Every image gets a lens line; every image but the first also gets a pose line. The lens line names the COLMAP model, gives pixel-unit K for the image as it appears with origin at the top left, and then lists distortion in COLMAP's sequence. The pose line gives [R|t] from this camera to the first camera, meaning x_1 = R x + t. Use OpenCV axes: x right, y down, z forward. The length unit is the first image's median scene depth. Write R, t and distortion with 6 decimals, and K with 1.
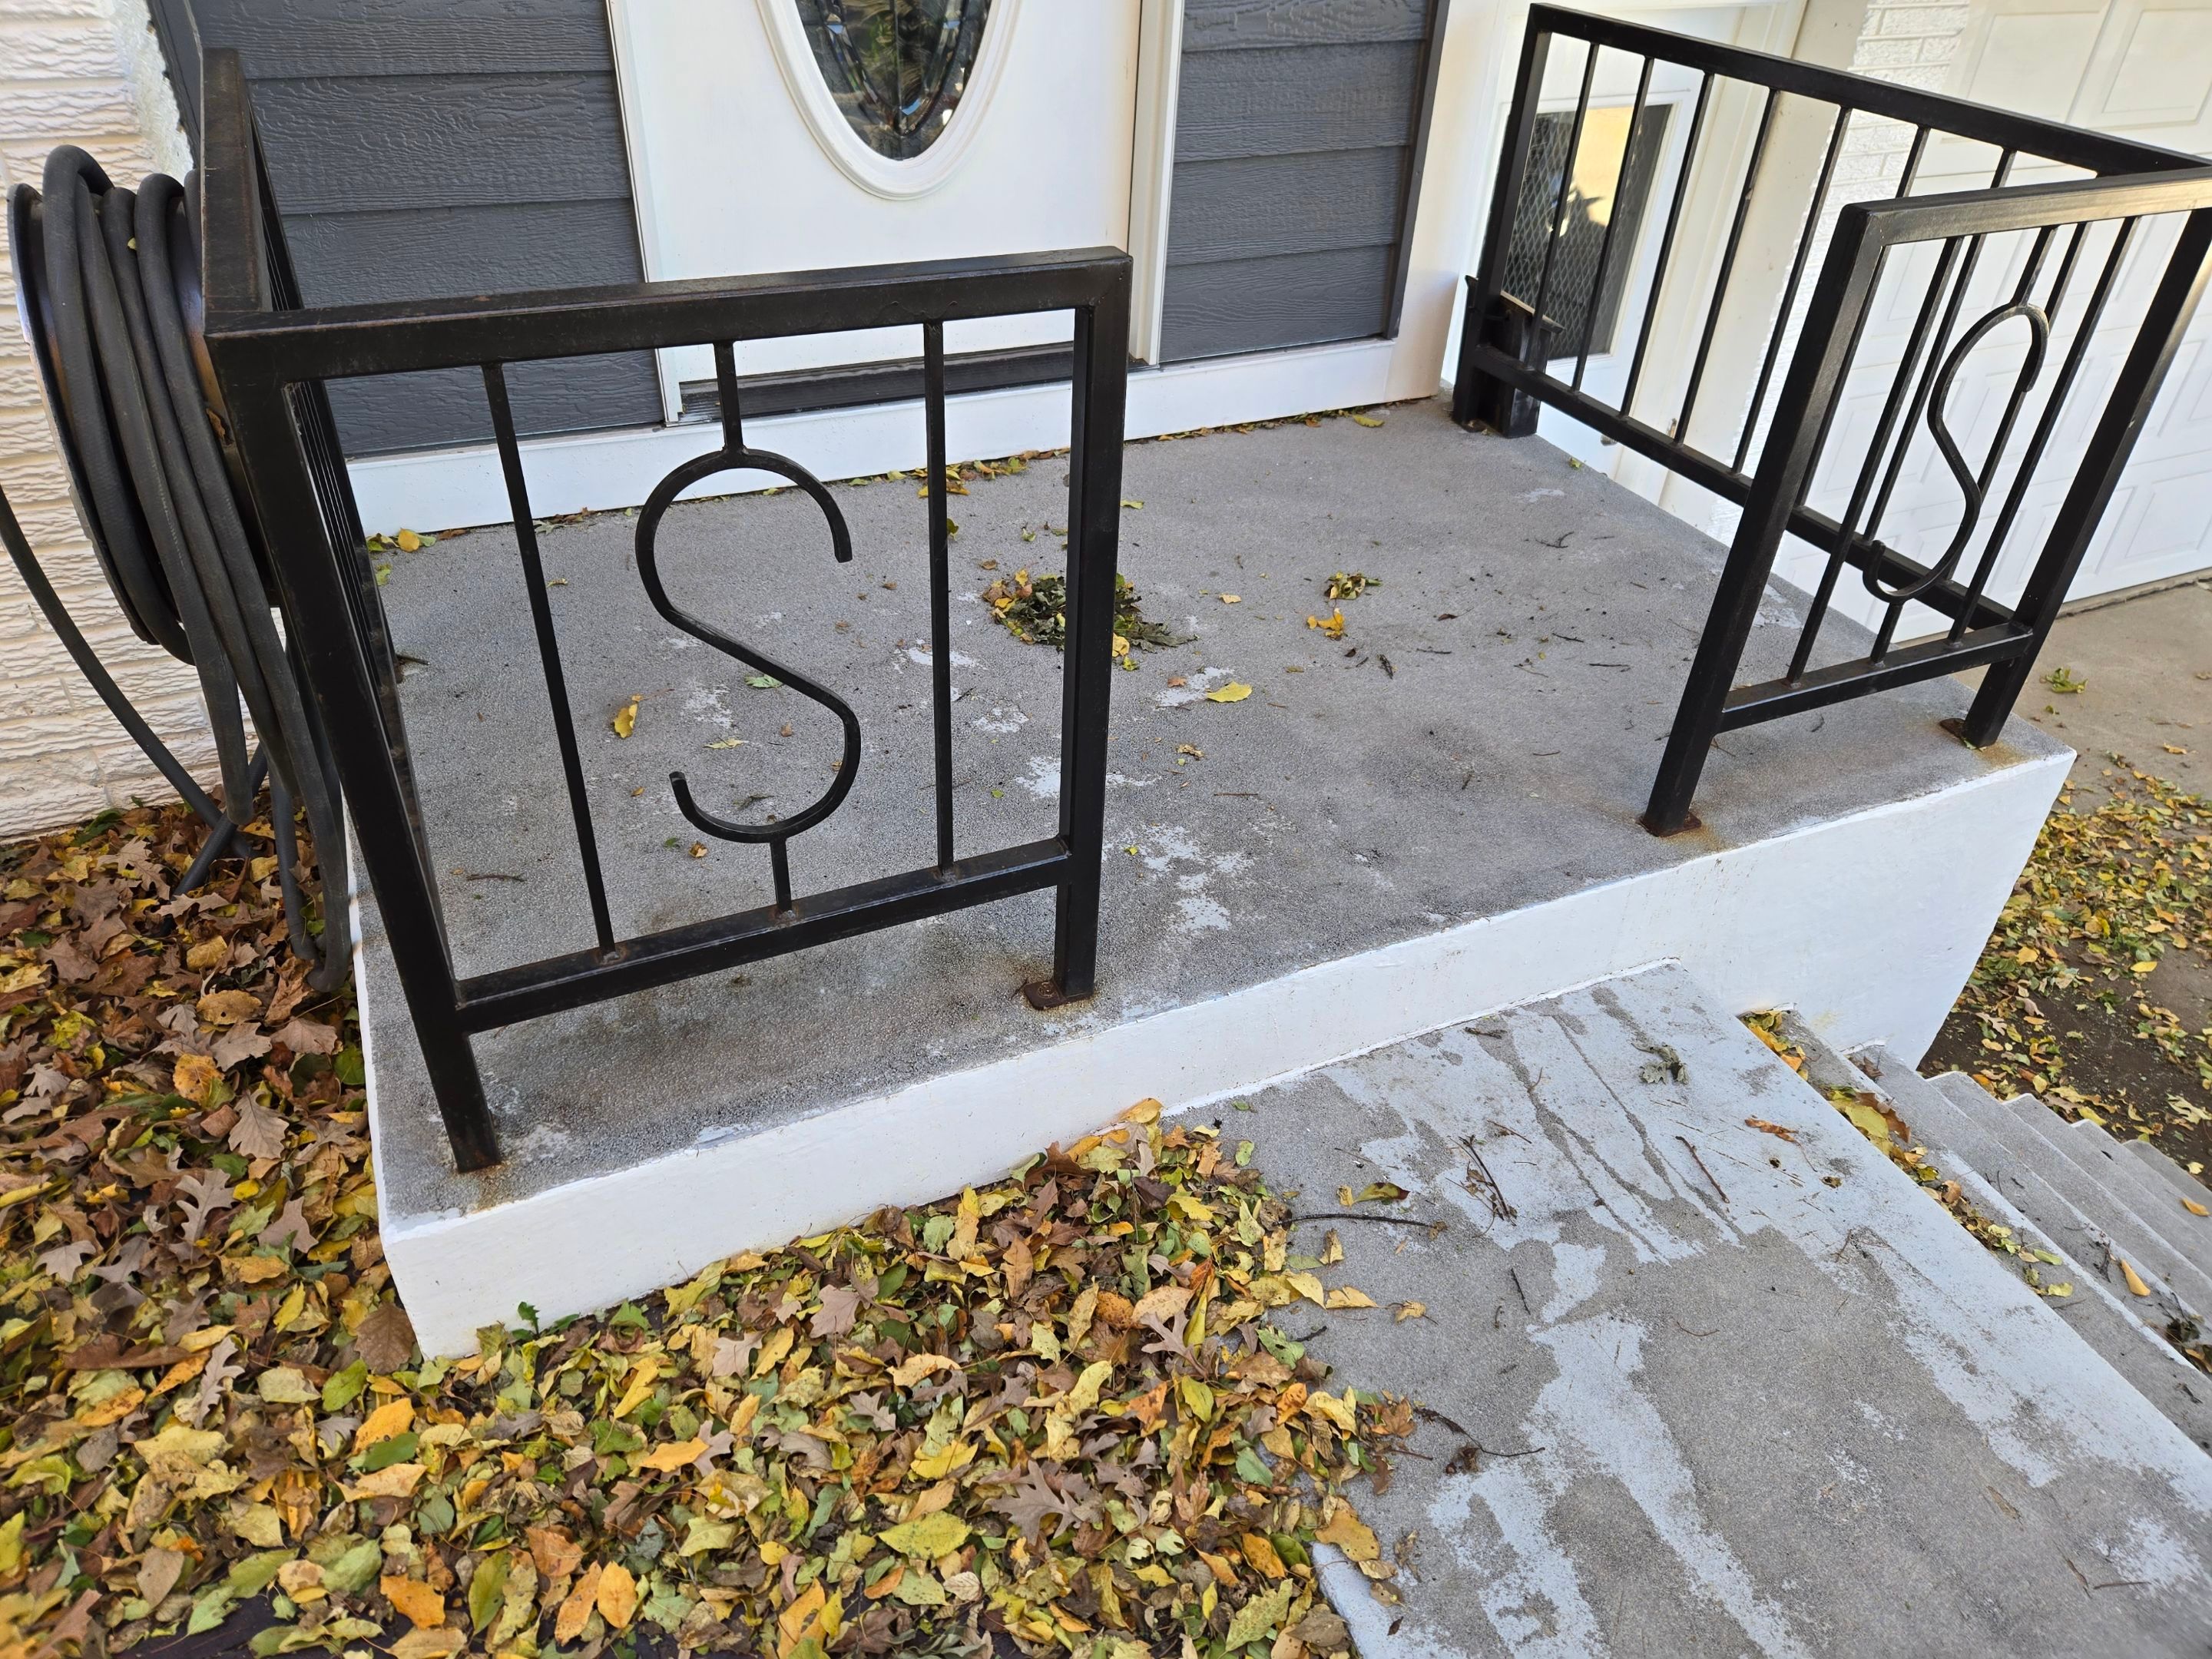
lens RADIAL K [[1506.5, 0, 1097.7], [0, 1506.5, 823.2], [0, 0, 1]] dist [0.081613, -0.075624]
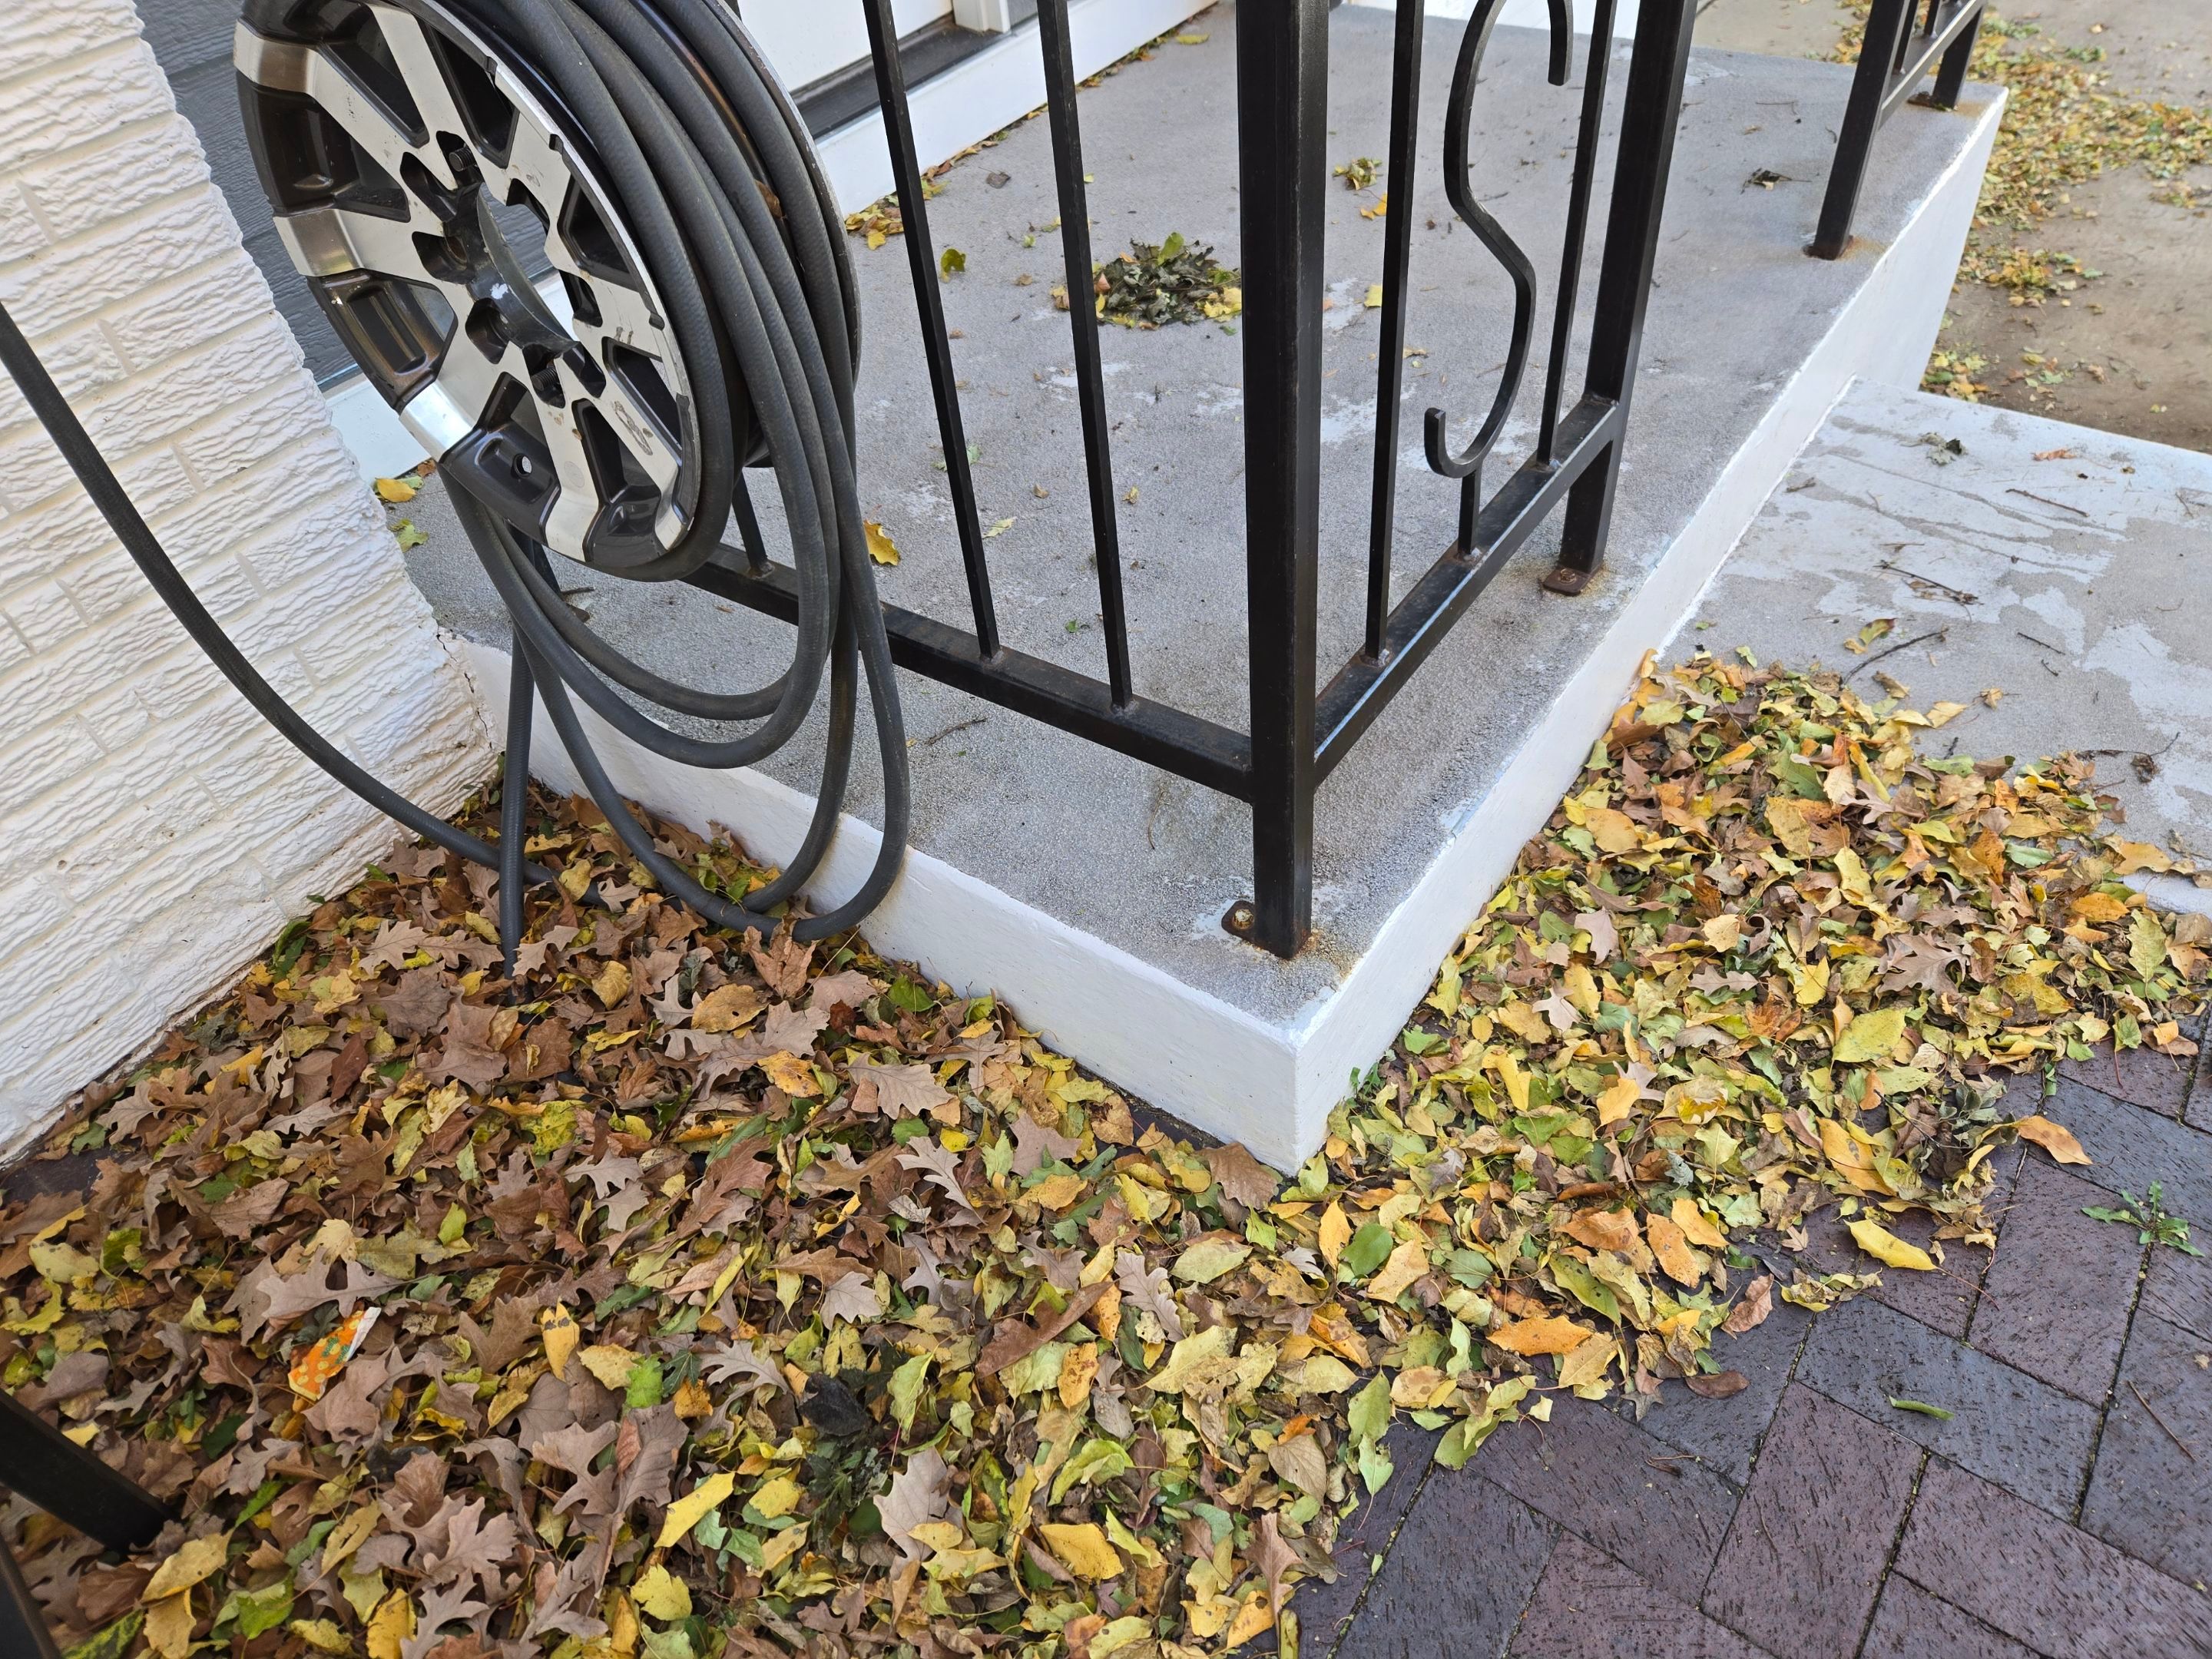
lens RADIAL K [[1506.5, 0, 1097.7], [0, 1506.5, 823.2], [0, 0, 1]] dist [0.081613, -0.075624]
pose [[0.854384, -0.434969, 0.284306, -0.683036], [0.395611, 0.899209, 0.186856, -0.051606], [-0.336927, -0.047173, 0.940348, 0.190138]]
